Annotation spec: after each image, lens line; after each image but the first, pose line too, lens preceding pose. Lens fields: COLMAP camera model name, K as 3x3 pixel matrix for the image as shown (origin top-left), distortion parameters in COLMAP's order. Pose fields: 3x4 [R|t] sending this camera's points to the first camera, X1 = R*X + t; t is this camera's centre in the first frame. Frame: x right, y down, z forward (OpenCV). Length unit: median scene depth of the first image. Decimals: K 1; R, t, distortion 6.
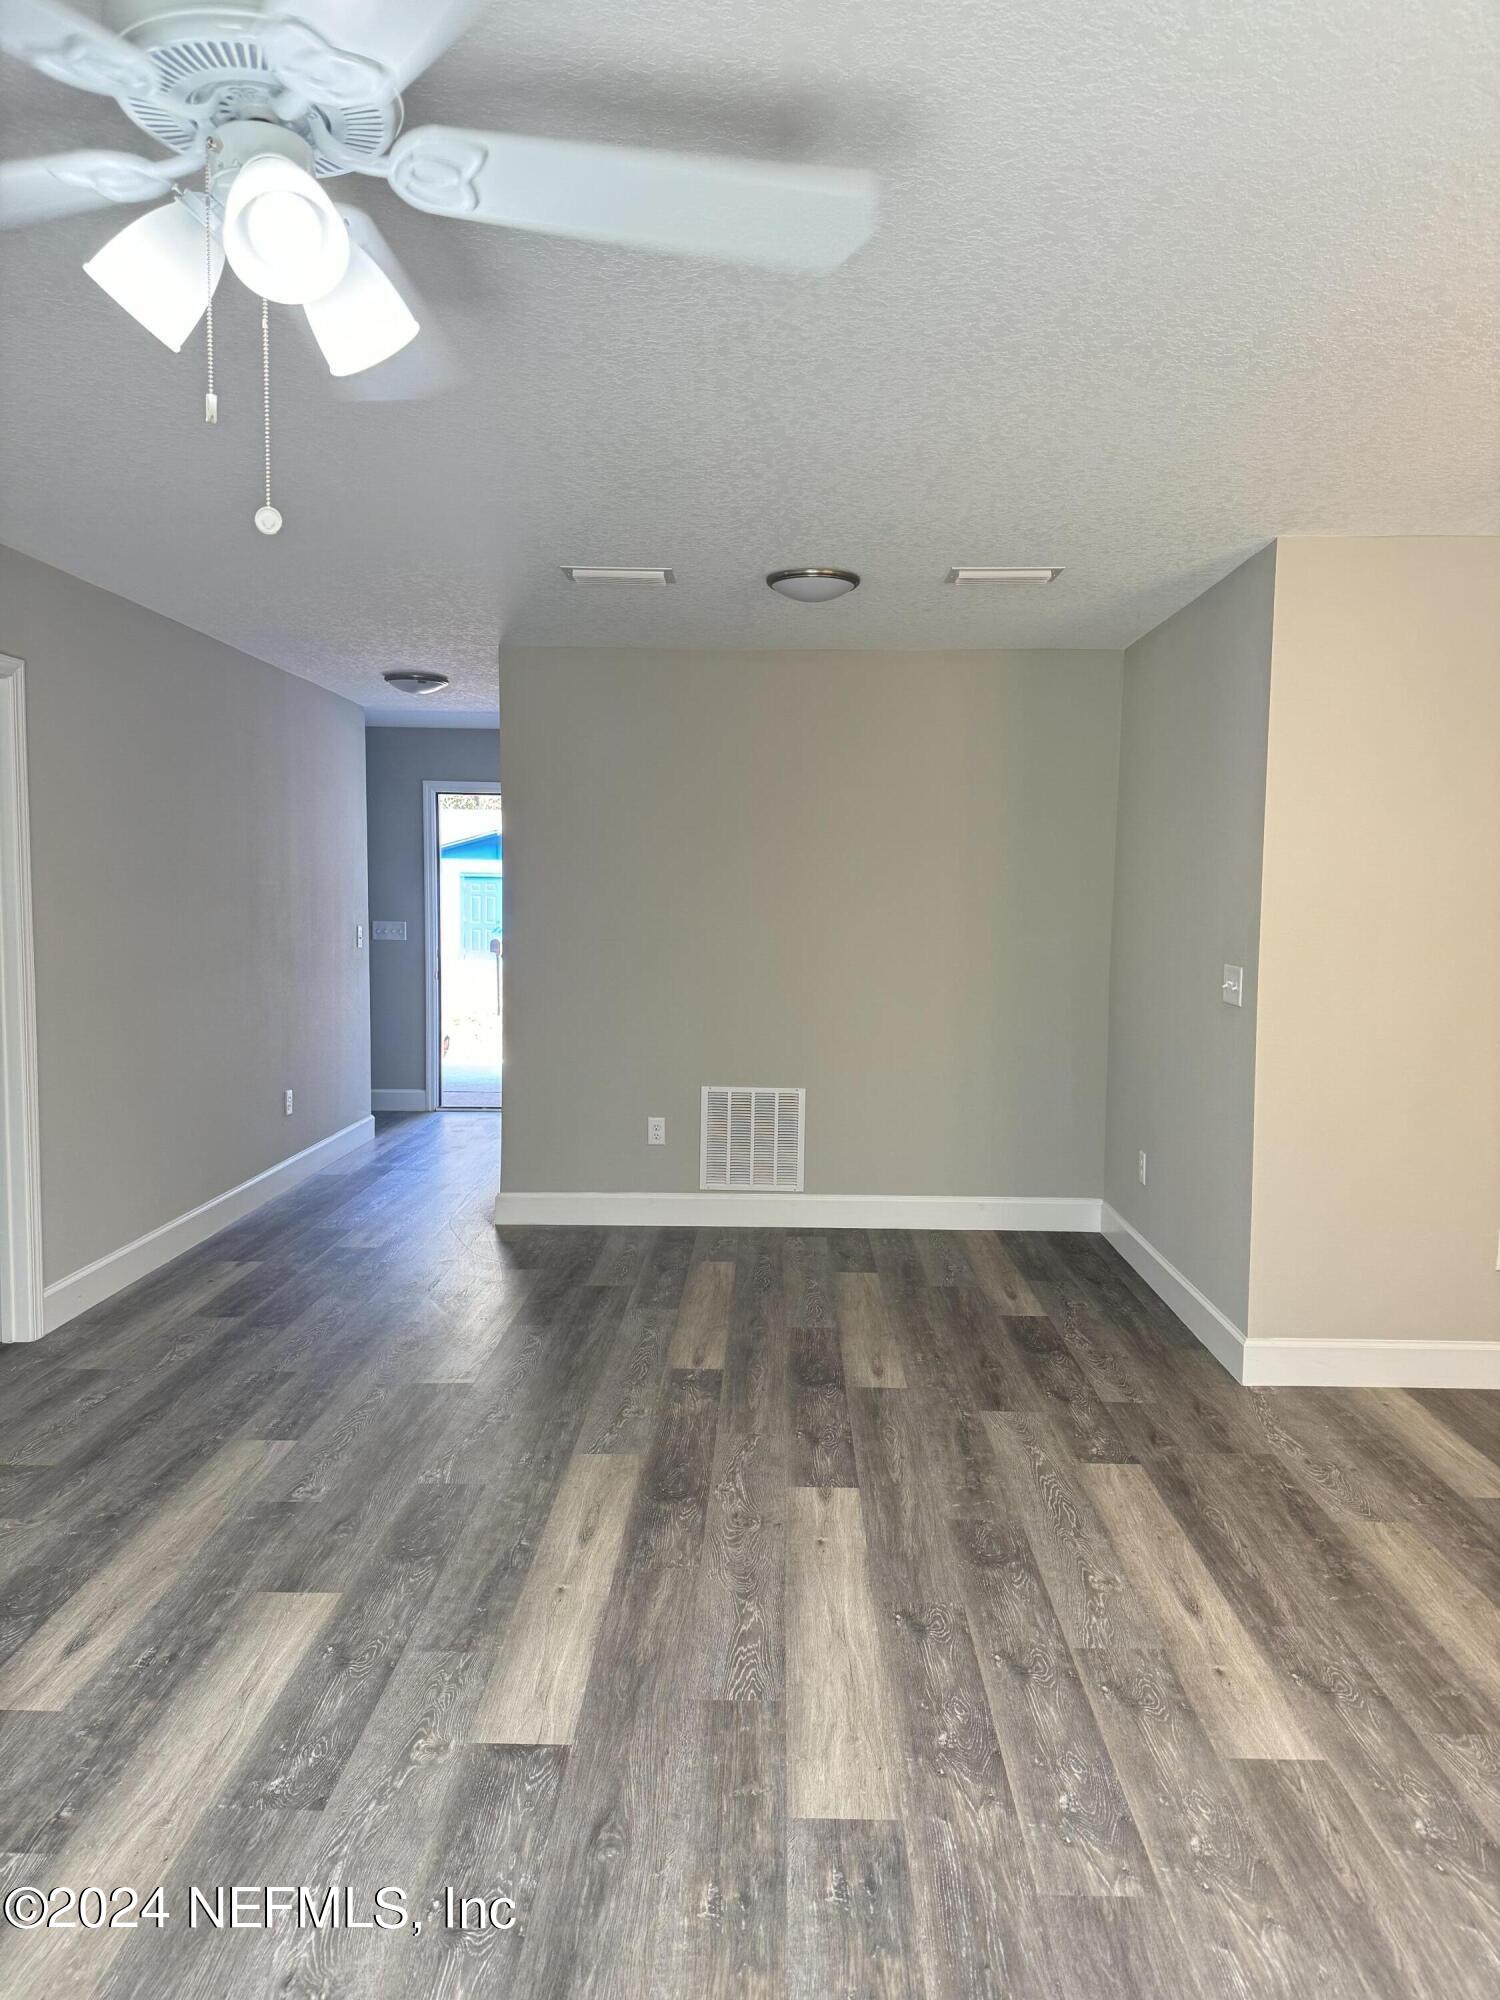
lens RADIAL K [[1415.8, 0, 759.7], [0, 1415.8, 994.1], [0, 0, 1]] dist [0.041559, -0.041515]
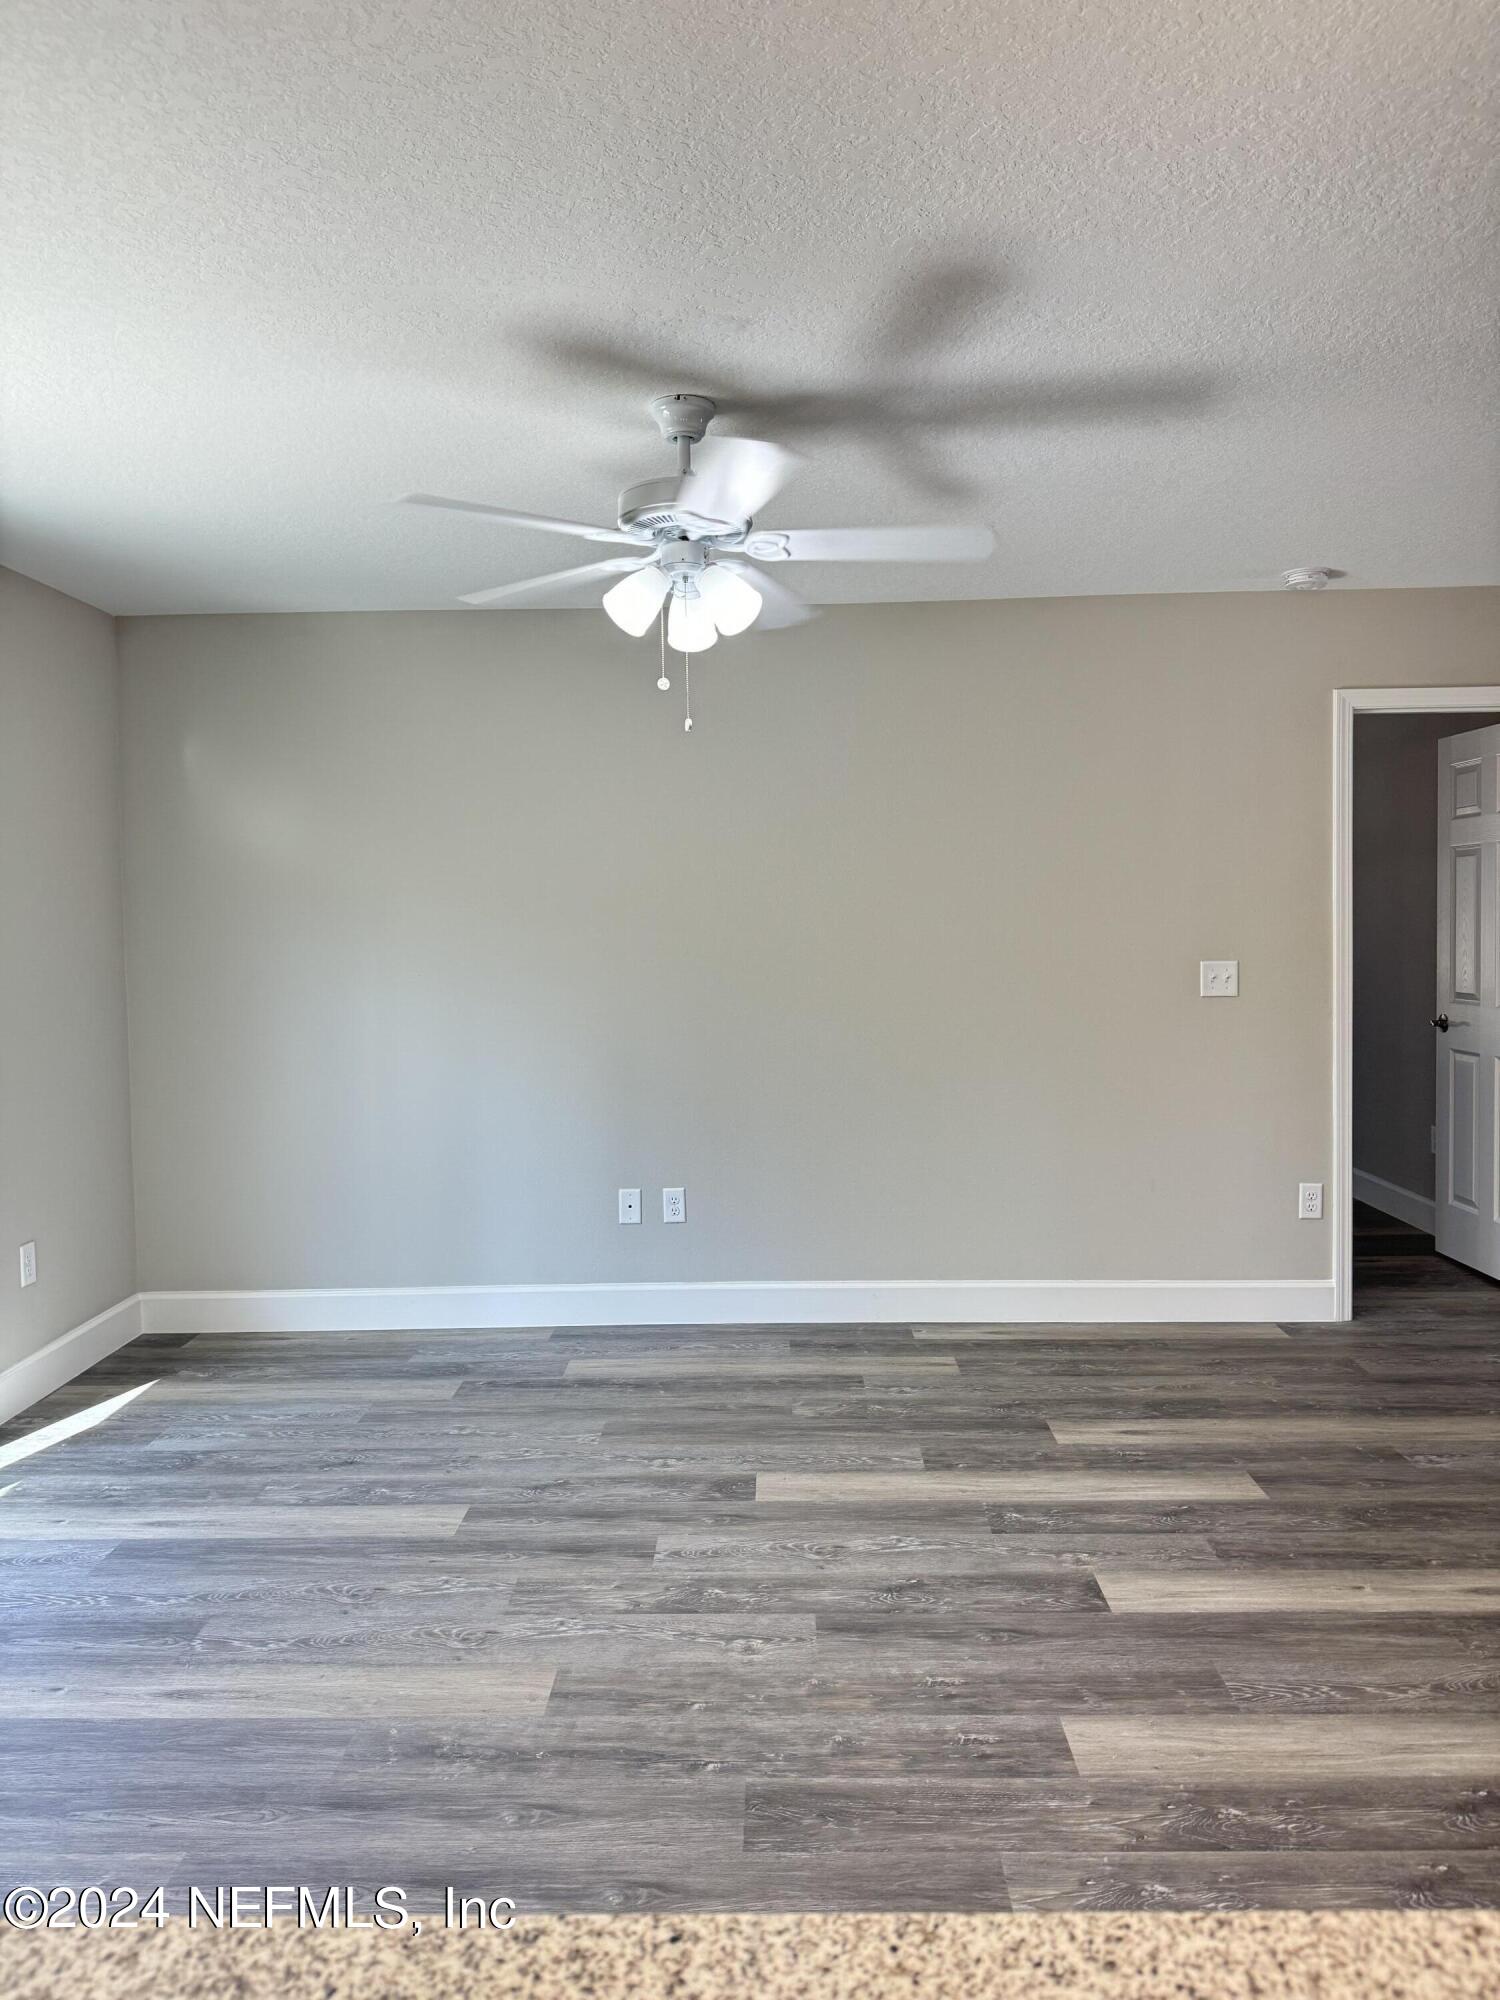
lens RADIAL K [[1415.8, 0, 768.2], [0, 1415.8, 1000.0], [0, 0, 1]] dist [0.041559, -0.041515]
pose [[-0.006363, 0.042052, -0.999095, 0.854146], [-0.049050, 0.997900, 0.042314, -0.017732], [0.998776, 0.049275, -0.004286, 0.569001]]
